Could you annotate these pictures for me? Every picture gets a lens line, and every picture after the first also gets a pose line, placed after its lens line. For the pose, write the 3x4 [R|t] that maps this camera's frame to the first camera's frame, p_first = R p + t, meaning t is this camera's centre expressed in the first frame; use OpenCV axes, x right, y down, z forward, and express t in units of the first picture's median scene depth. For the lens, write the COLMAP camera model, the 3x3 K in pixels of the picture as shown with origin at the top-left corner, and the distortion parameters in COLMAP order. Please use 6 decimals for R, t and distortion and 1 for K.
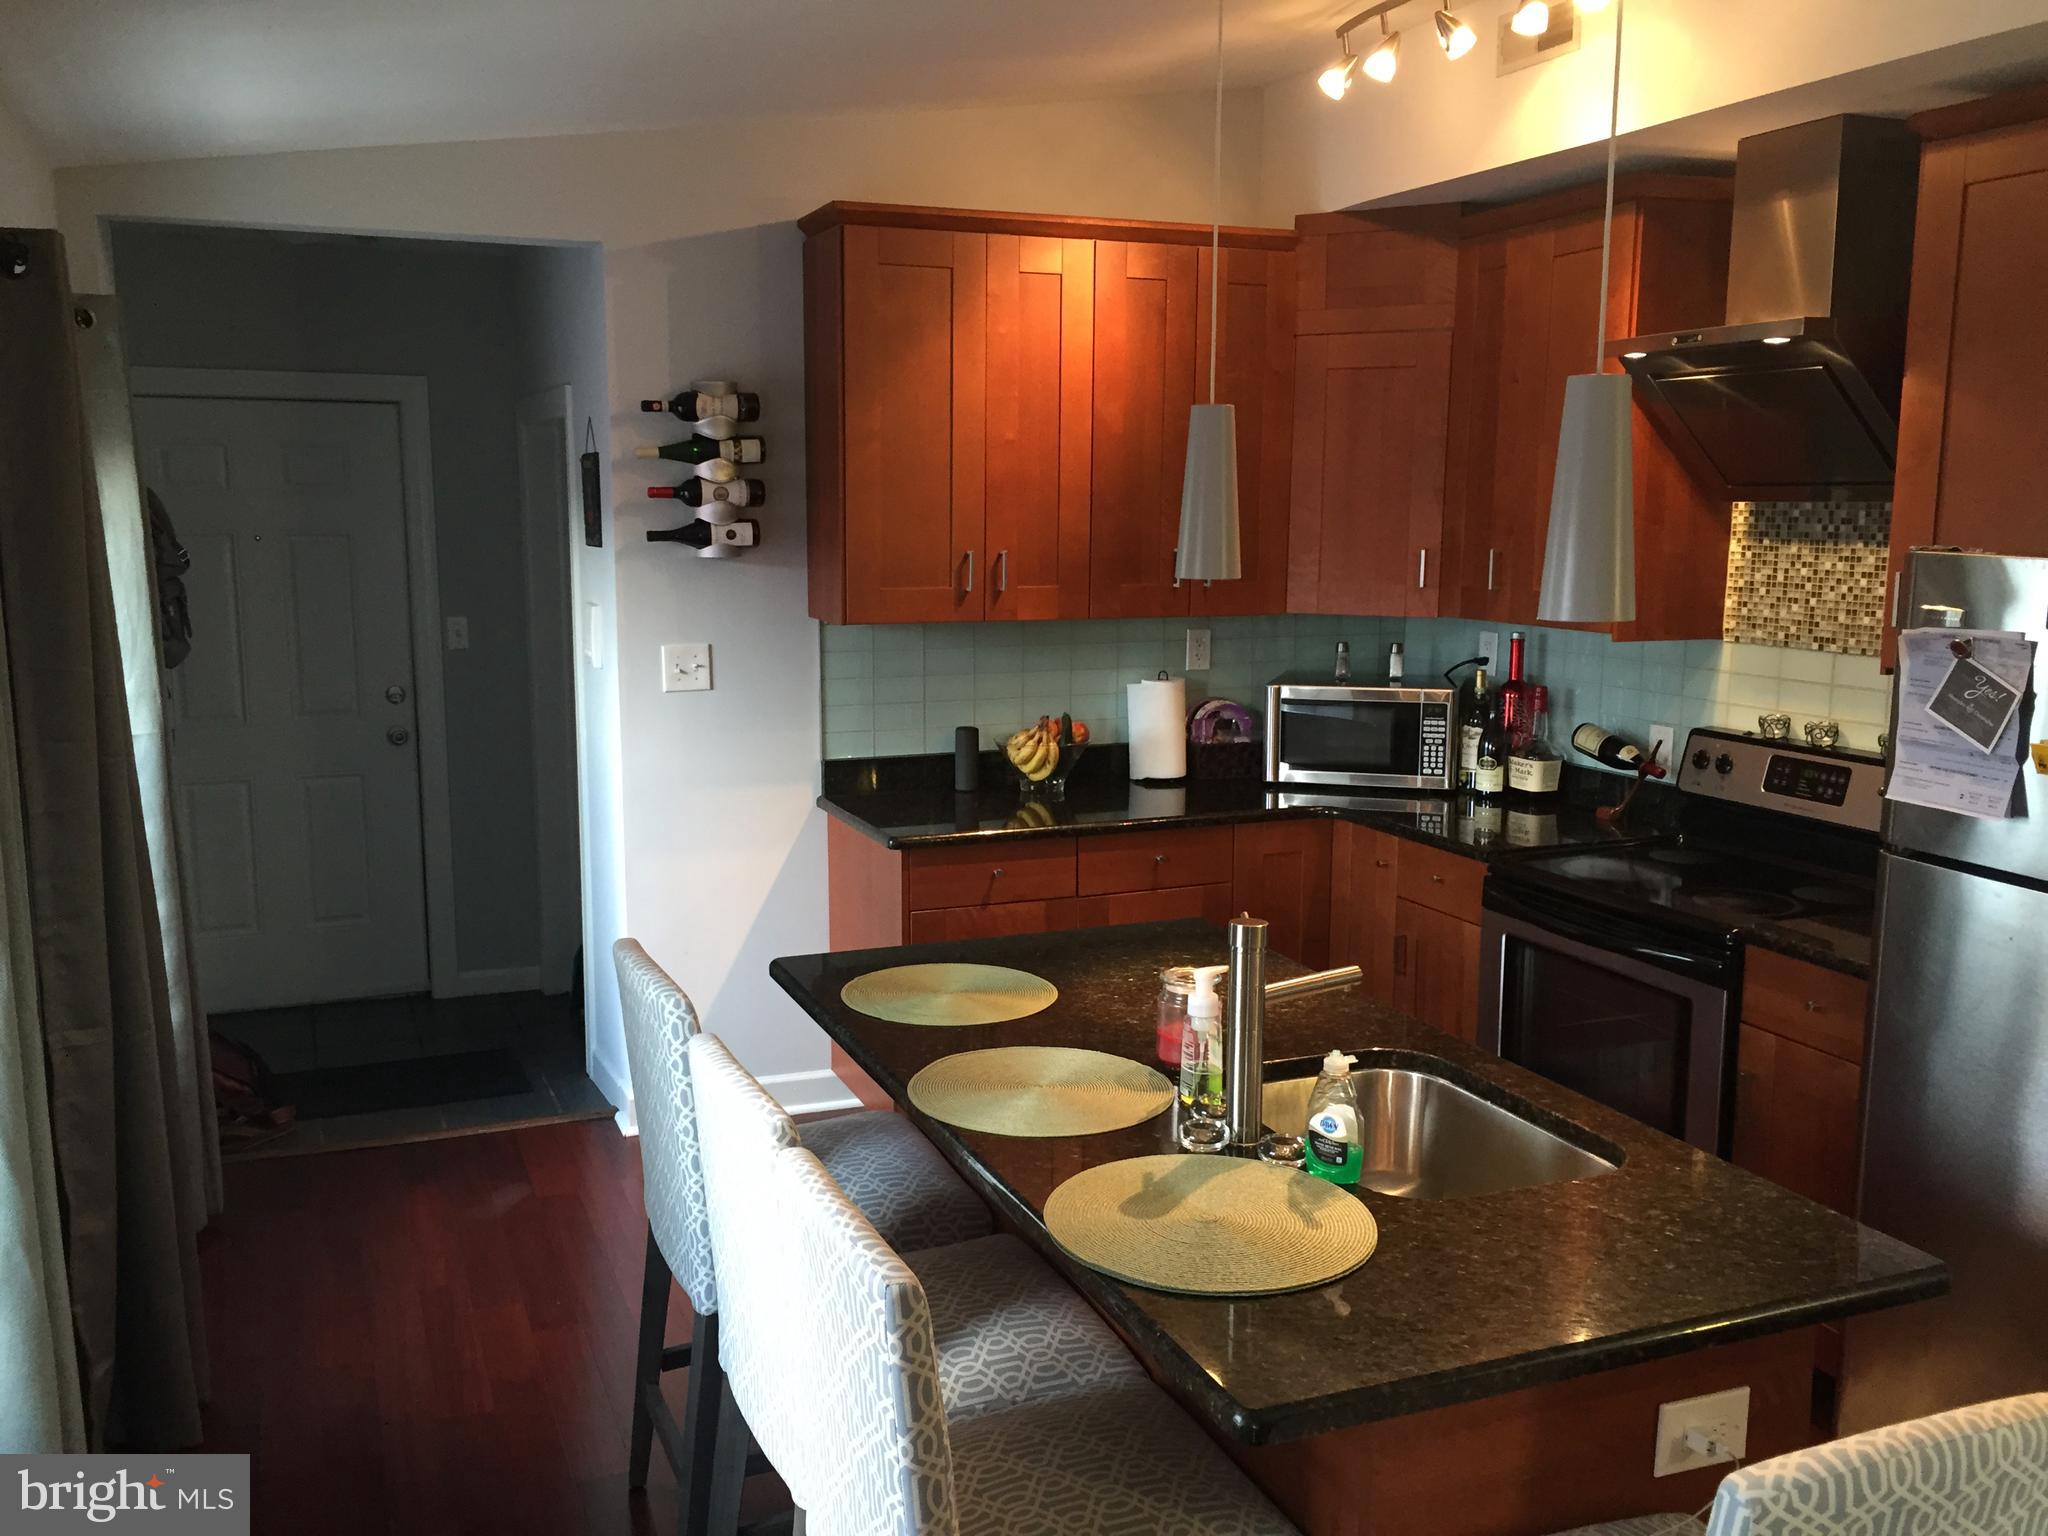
lens RADIAL K [[1745.5, 0, 1010.4], [0, 1745.5, 767.8], [0, 0, 1]] dist [0.077448, -0.093807]
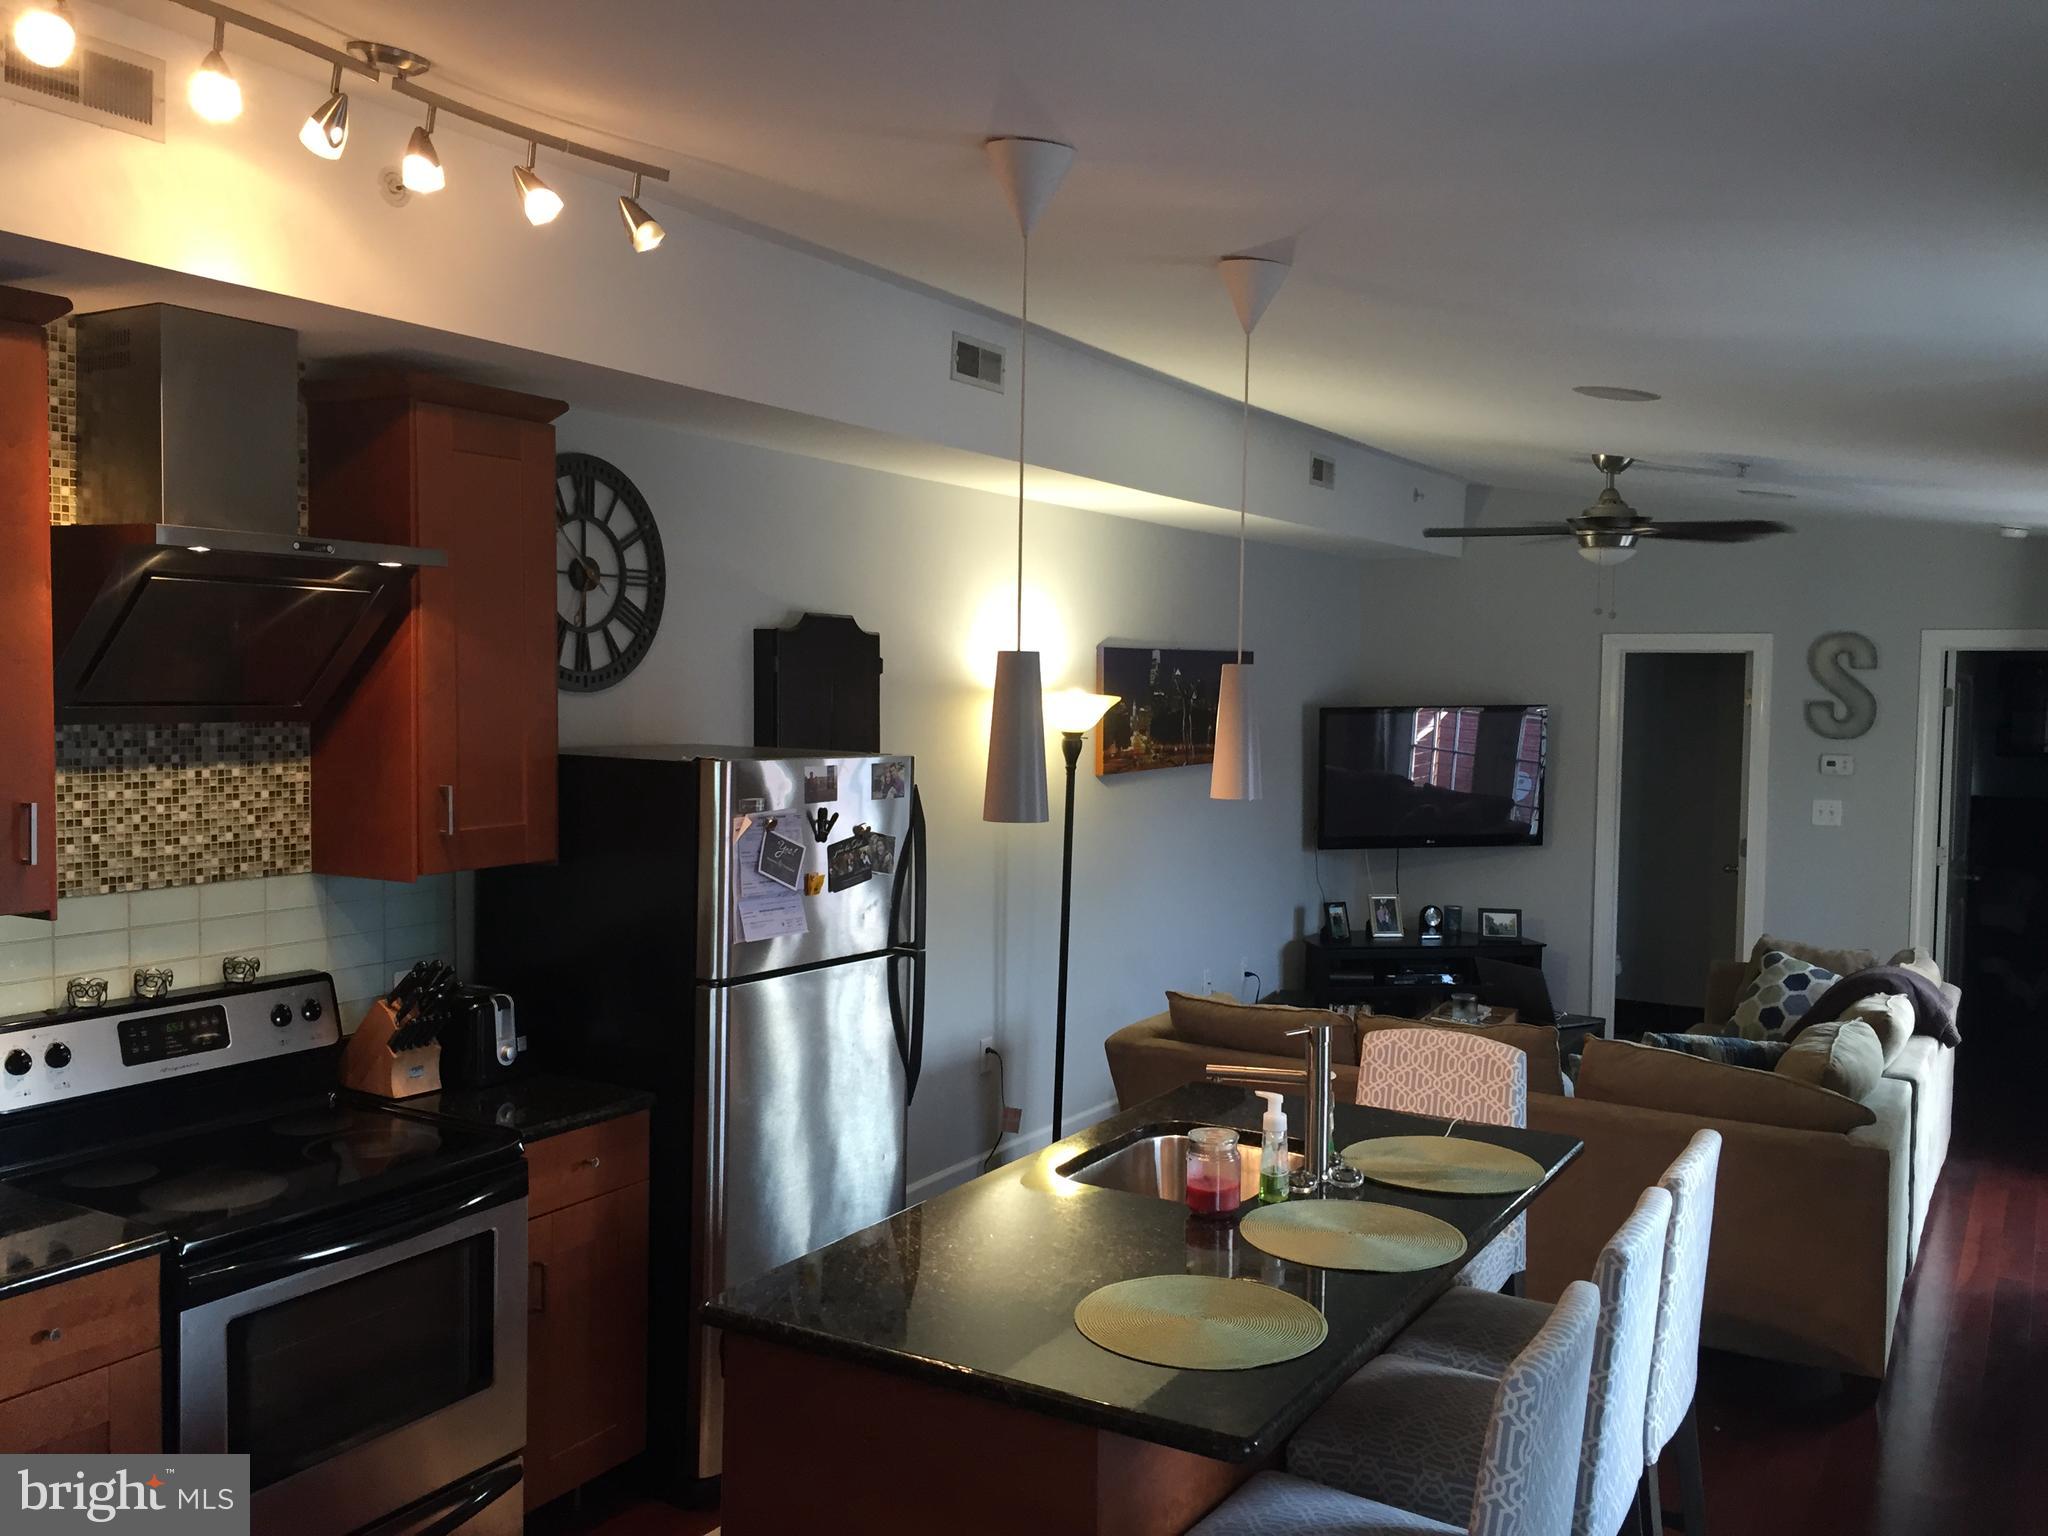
lens RADIAL K [[1745.5, 0, 1008.9], [0, 1745.5, 766.7], [0, 0, 1]] dist [0.077448, -0.093807]
pose [[-0.597840, -0.053457, 0.799831, -0.431012], [0.105618, 0.983823, 0.144699, -0.180321], [-0.794627, 0.170983, -0.582522, 1.003734]]
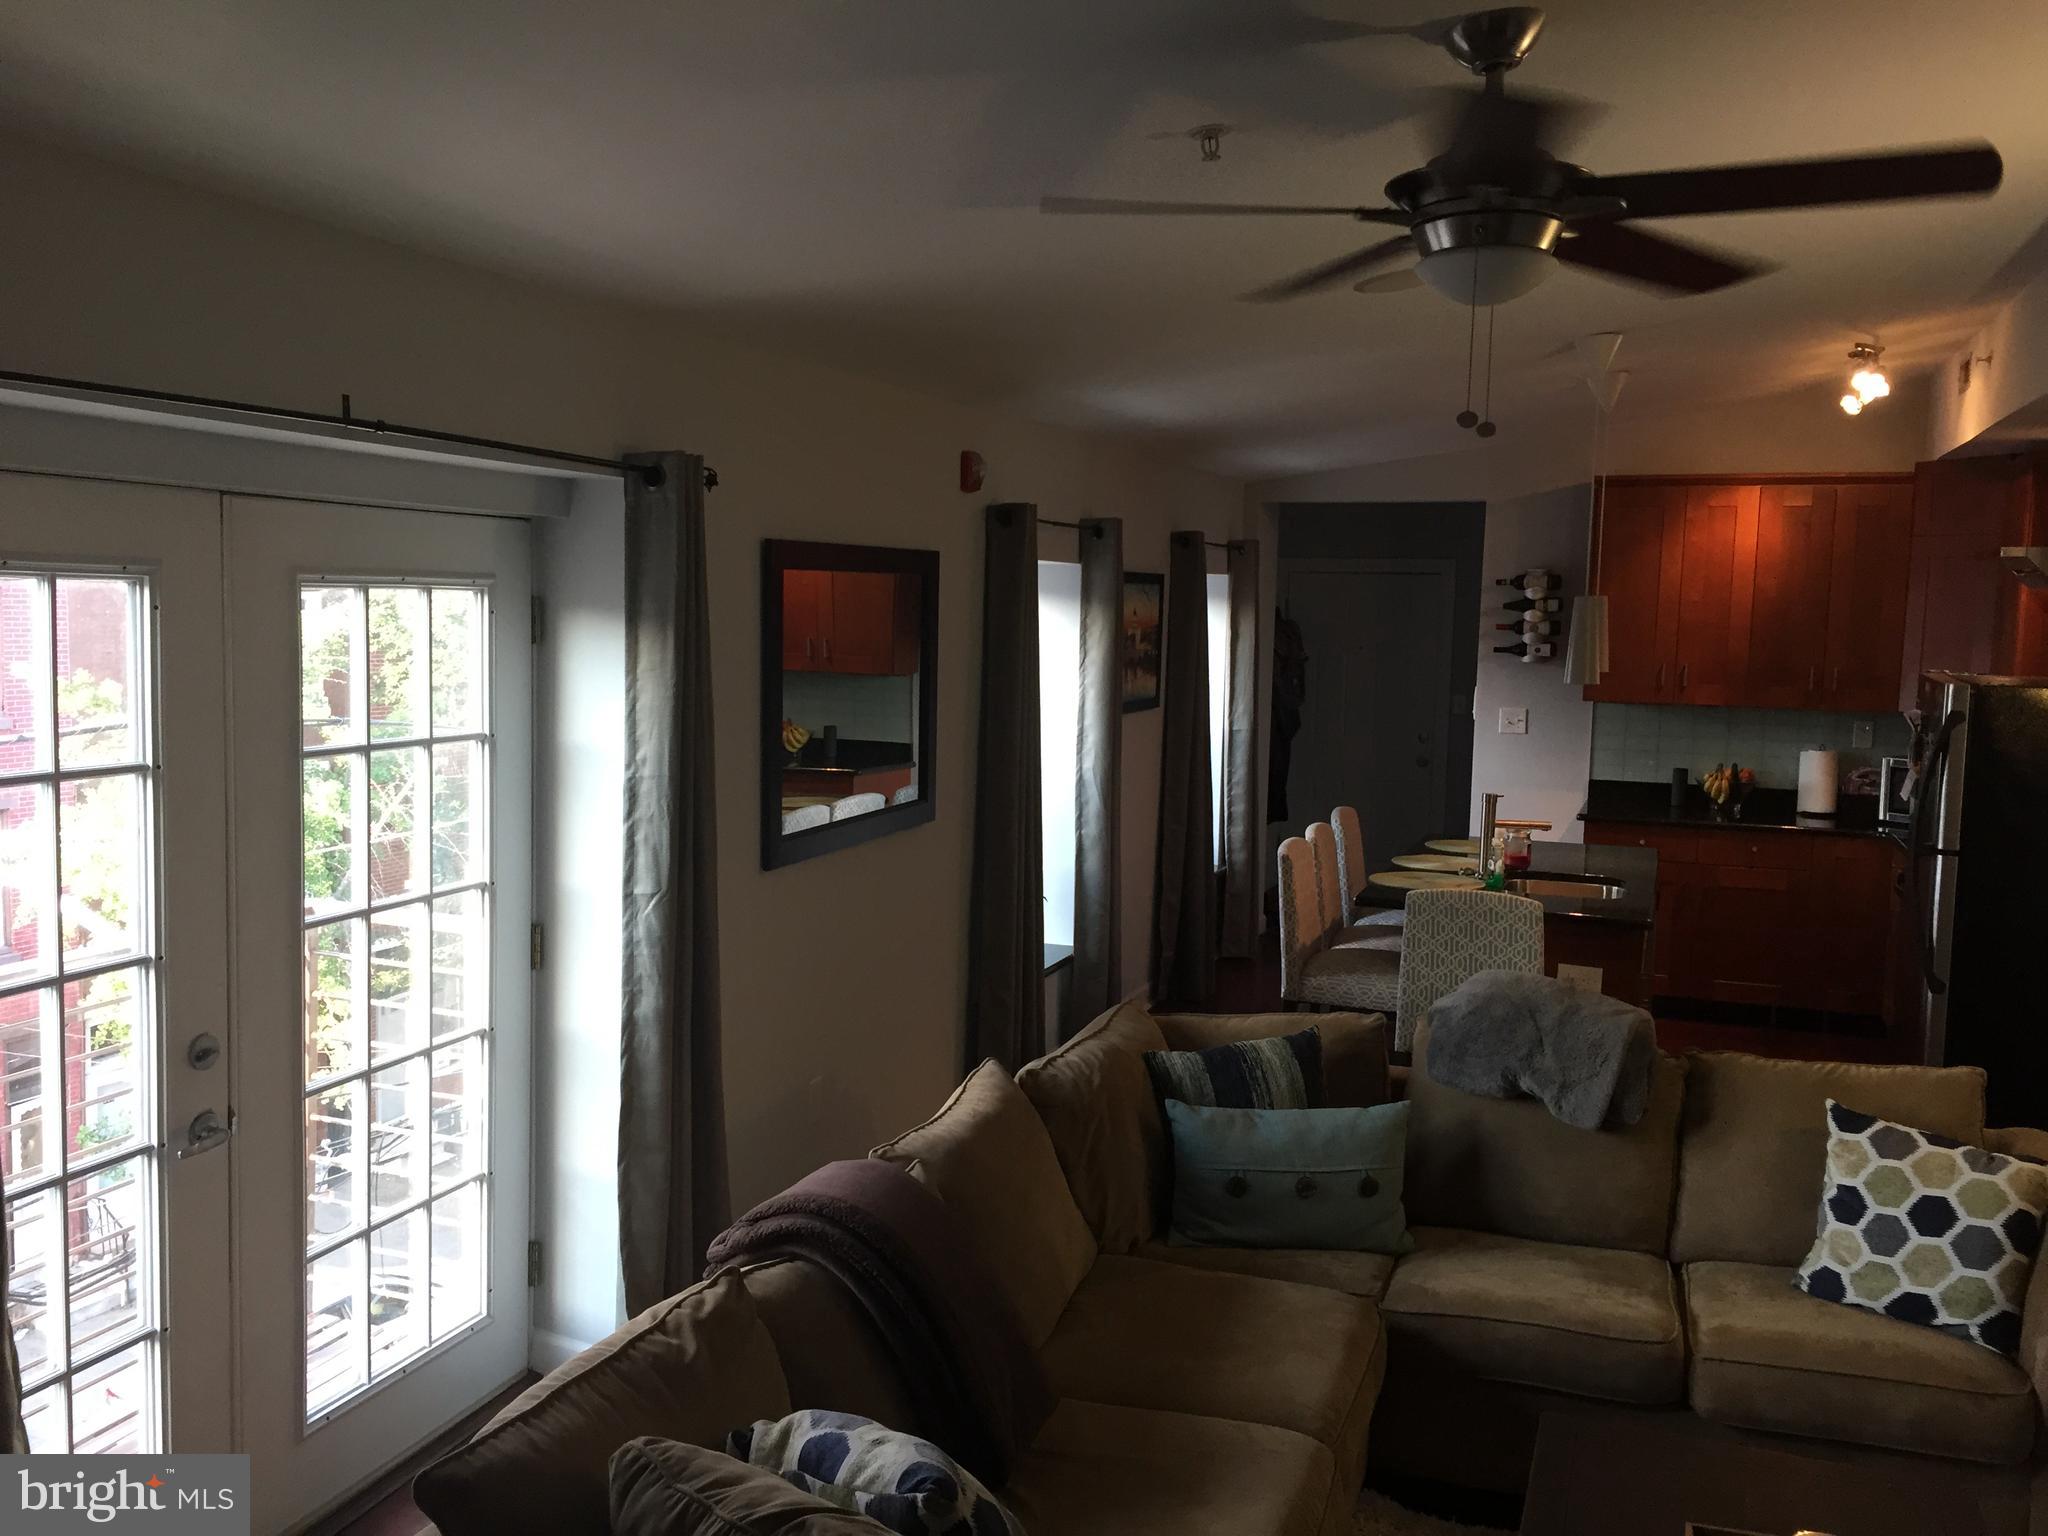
lens RADIAL K [[1745.5, 0, 1016.8], [0, 1745.5, 763.3], [0, 0, 1]] dist [0.077448, -0.093807]
pose [[0.731266, 0.075200, -0.677934, 0.706866], [-0.122282, 0.992255, -0.021836, 0.093863], [0.671042, 0.098867, 0.734798, -0.725094]]
